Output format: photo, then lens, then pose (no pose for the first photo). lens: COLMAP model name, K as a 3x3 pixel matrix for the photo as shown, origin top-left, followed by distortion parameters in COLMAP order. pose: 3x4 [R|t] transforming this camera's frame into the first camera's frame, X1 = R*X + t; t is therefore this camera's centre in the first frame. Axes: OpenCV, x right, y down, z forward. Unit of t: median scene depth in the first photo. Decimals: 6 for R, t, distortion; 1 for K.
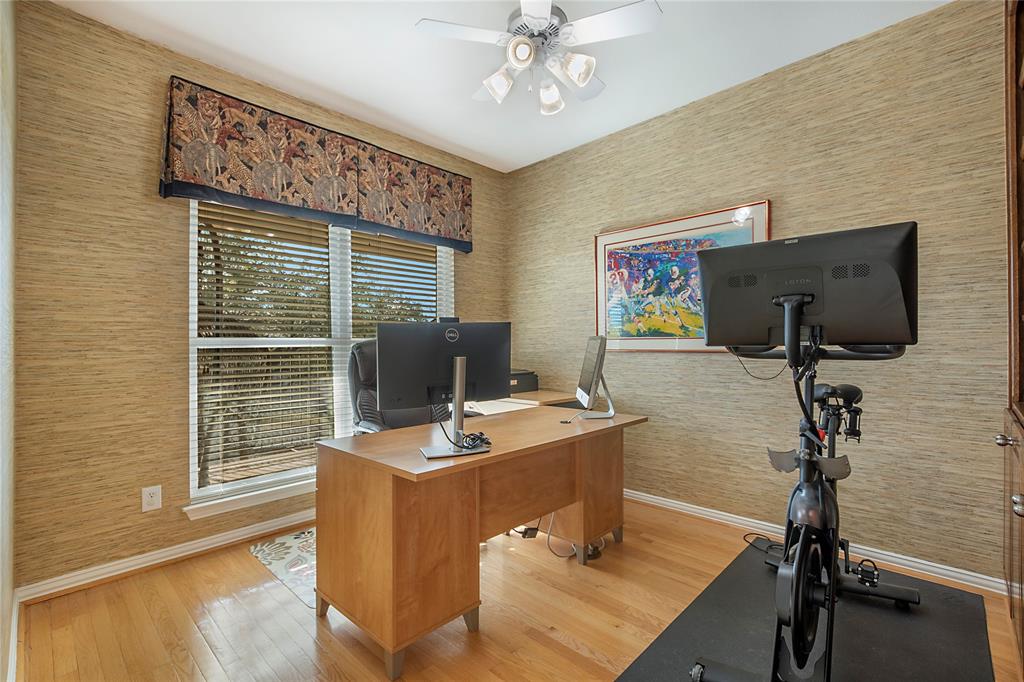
lens RADIAL K [[454.1, 0, 520.9], [0, 454.1, 337.3], [0, 0, 1]] dist [0.000596, -0.007027]
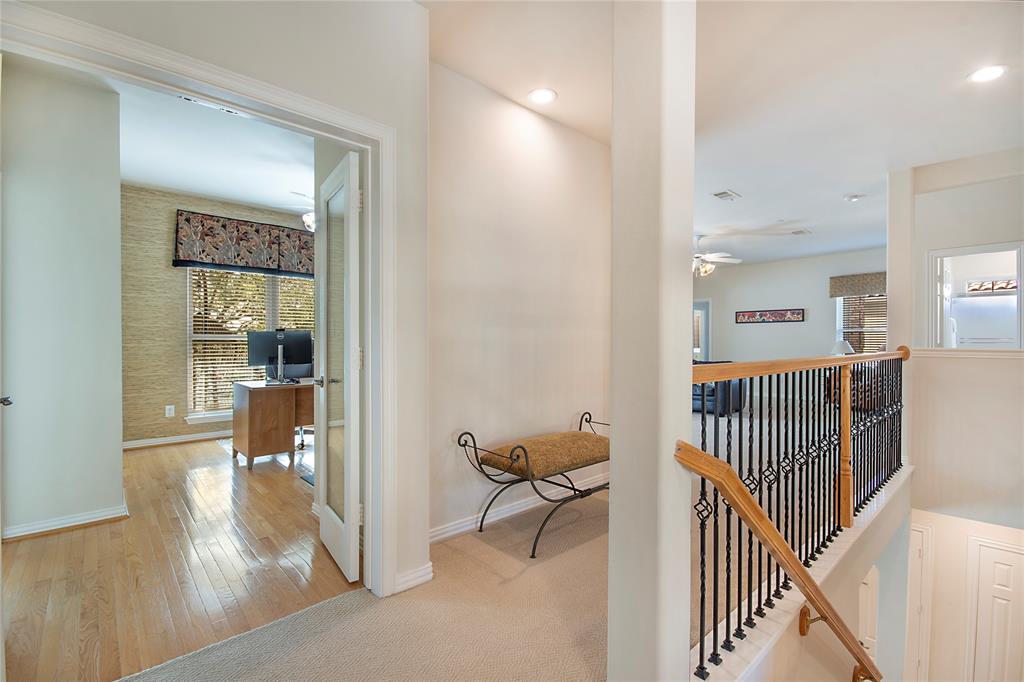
lens RADIAL K [[454.1, 0, 509.6], [0, 454.1, 340.5], [0, 0, 1]] dist [0.000596, -0.007027]
pose [[0.995975, 0.016234, -0.088145, 0.915350], [-0.014421, 0.999672, 0.021165, -0.036443], [0.088460, -0.019809, 0.995883, -0.928456]]
